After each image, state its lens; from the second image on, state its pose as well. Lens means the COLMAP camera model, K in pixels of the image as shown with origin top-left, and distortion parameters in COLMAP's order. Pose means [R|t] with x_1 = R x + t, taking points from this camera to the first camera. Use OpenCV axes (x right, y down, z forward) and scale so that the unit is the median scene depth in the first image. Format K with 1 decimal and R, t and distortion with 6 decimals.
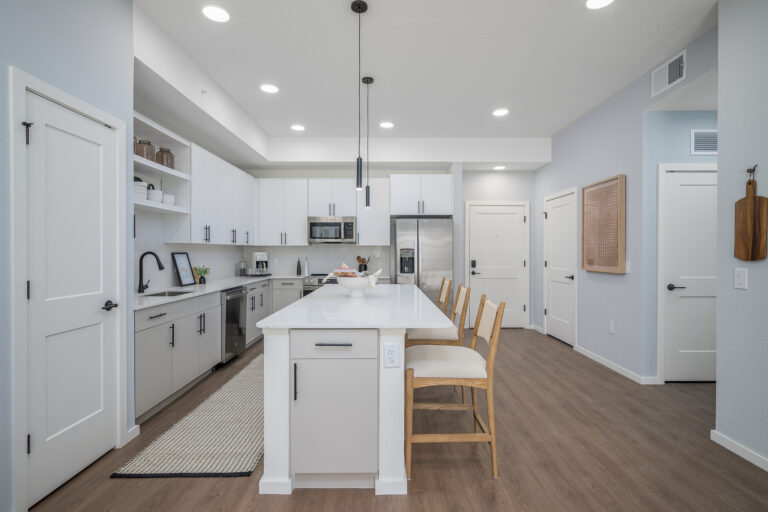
lens RADIAL K [[377.1, 0, 384.0], [0, 377.1, 256.0], [0, 0, 1]] dist [-0.002134, -0.000475]
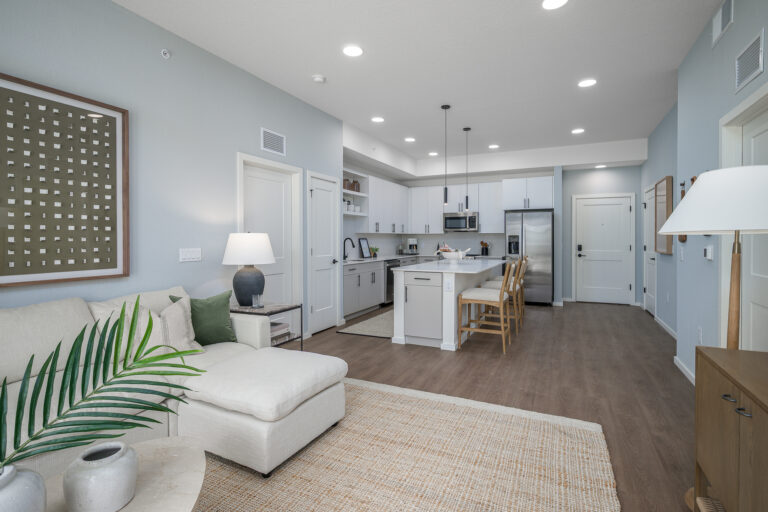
lens RADIAL K [[377.1, 0, 384.0], [0, 377.1, 256.0], [0, 0, 1]] dist [-0.002134, -0.000475]
pose [[0.902190, 0.017828, -0.430970, 0.256248], [-0.003163, 0.999392, 0.034720, 0.009801], [0.431327, -0.029961, 0.901698, -0.455294]]
